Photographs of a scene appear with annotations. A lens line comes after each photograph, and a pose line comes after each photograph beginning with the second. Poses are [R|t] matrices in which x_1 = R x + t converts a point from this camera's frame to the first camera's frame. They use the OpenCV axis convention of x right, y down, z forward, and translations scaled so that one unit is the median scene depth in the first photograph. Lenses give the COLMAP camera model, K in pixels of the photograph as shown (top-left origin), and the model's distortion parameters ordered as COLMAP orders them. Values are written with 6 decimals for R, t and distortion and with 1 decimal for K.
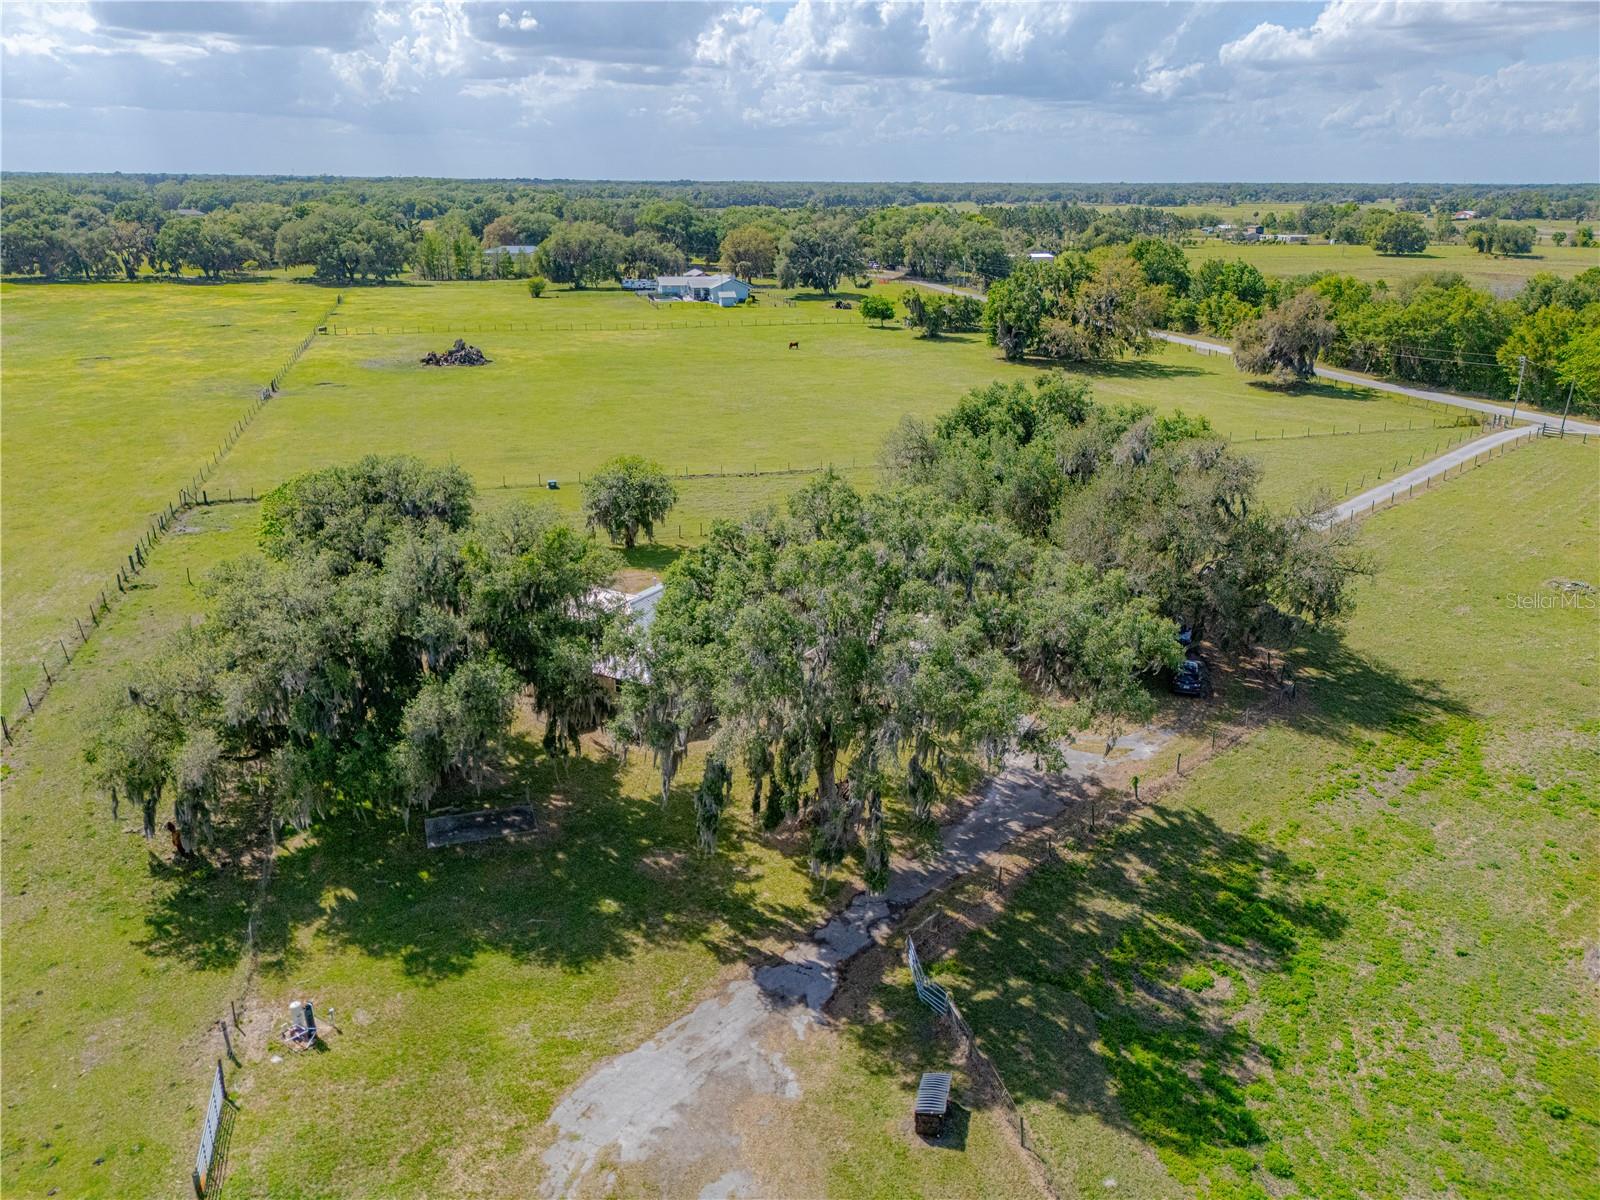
lens RADIAL K [[1175.8, 0, 802.7], [0, 1175.8, 603.1], [0, 0, 1]] dist [0.052014, -0.045986]
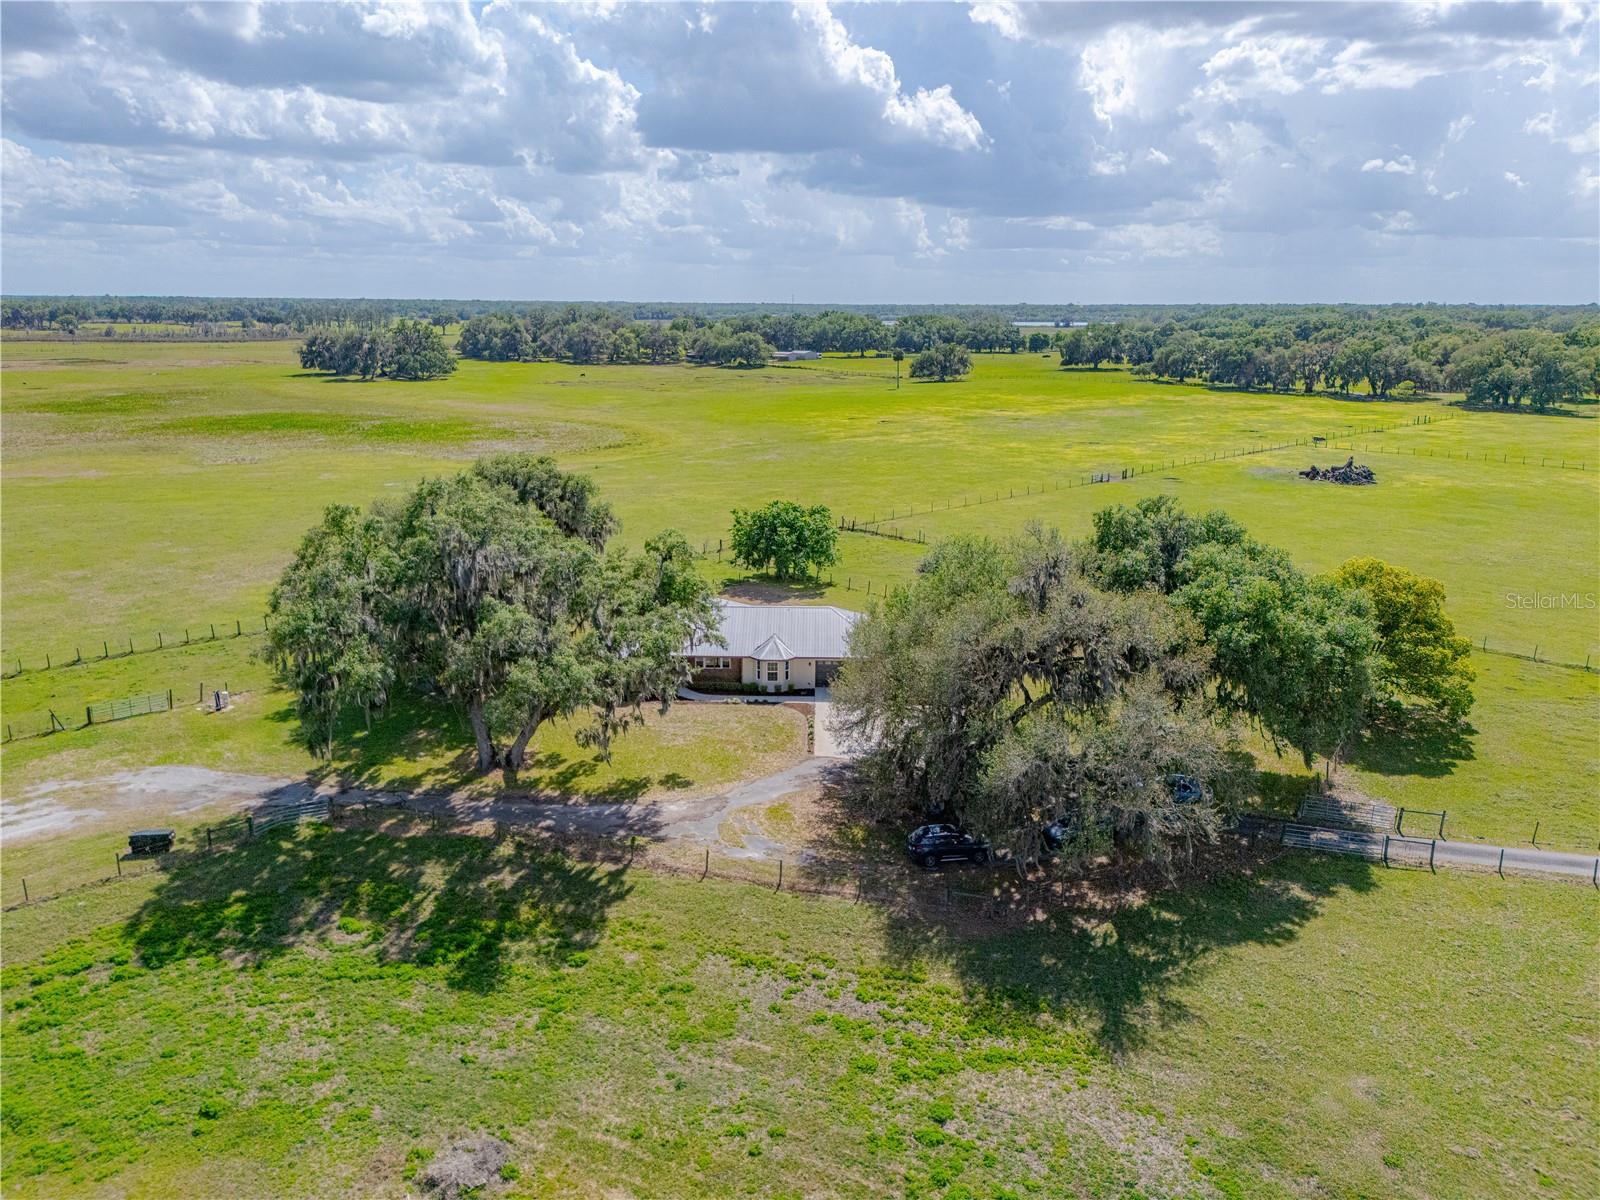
lens RADIAL K [[1175.8, 0, 799.4], [0, 1175.8, 610.5], [0, 0, 1]] dist [0.052014, -0.045986]
pose [[0.456295, 0.218239, -0.862651, 1.360874], [-0.300305, 0.950348, 0.081580, -0.187435], [0.837623, 0.221834, 0.499177, 0.668206]]
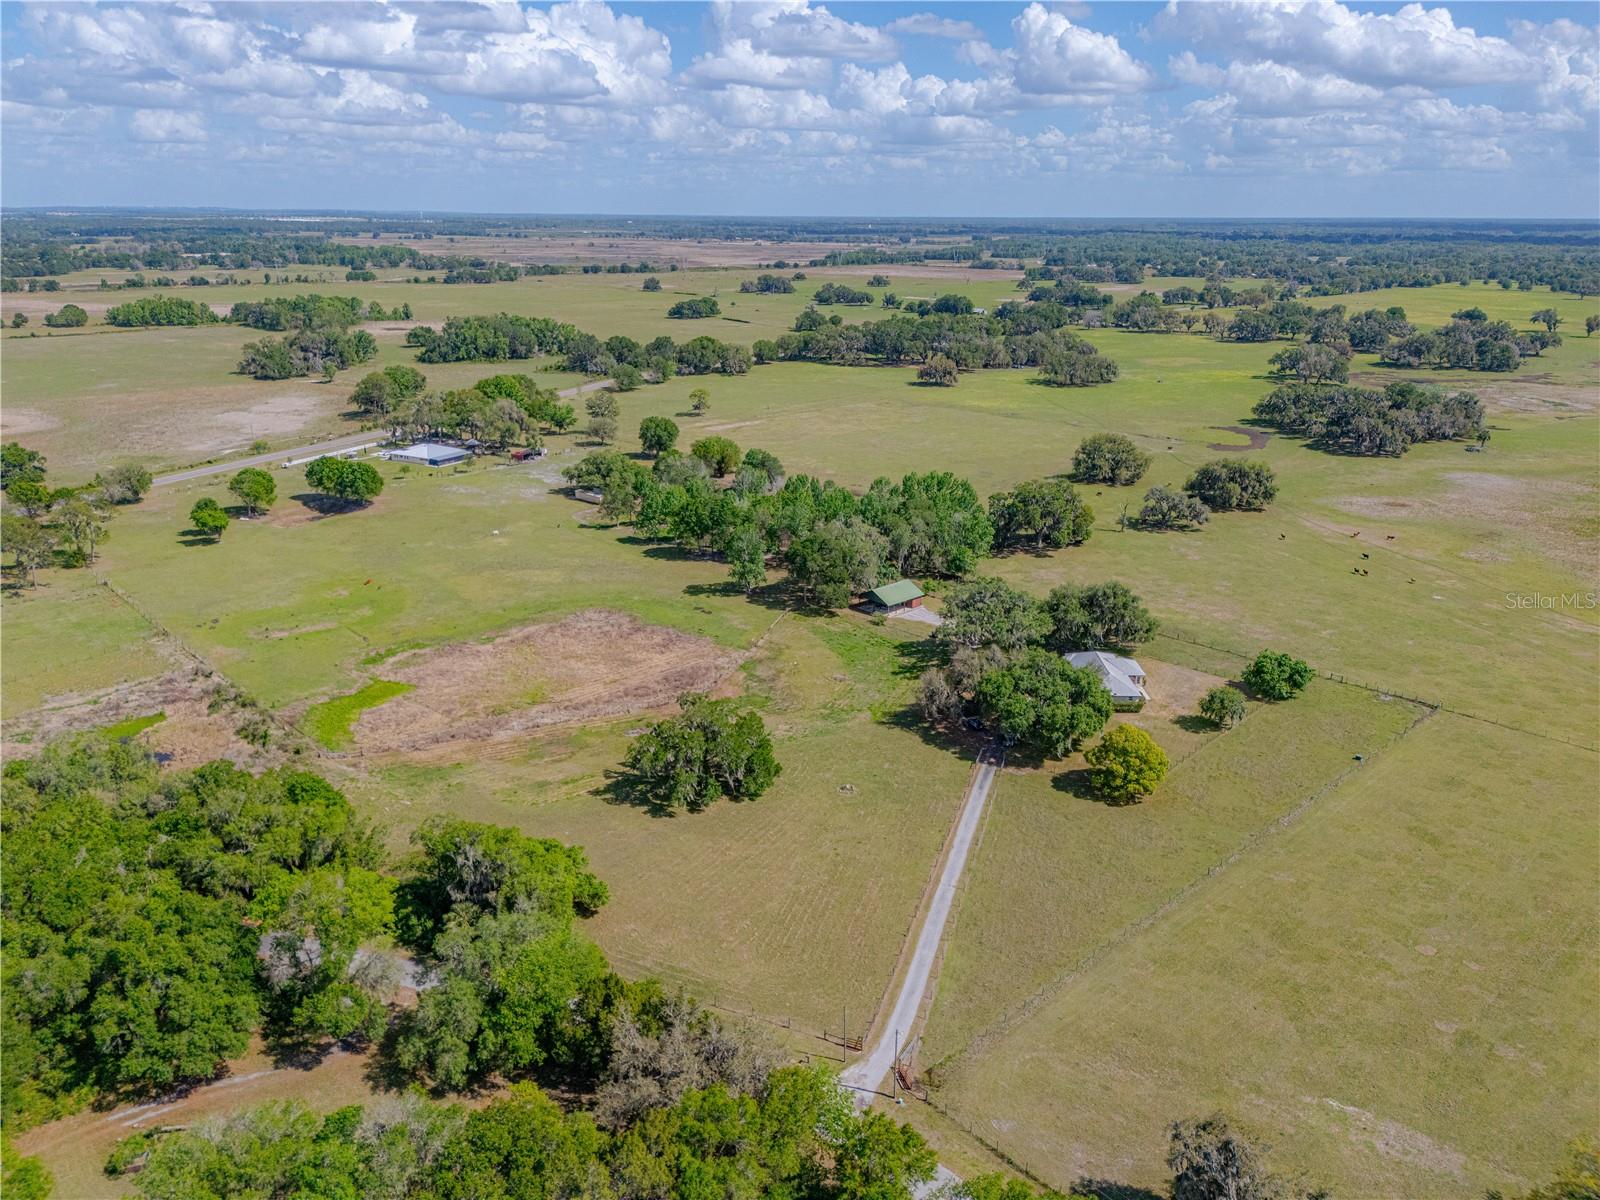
lens RADIAL K [[1175.8, 0, 807.3], [0, 1175.8, 636.6], [0, 0, 1]] dist [0.052014, -0.045986]
pose [[-0.882294, 0.146500, -0.447320, 2.831558], [-0.170867, 0.785823, 0.594379, -2.572776], [0.438591, 0.600849, -0.668295, 3.901276]]
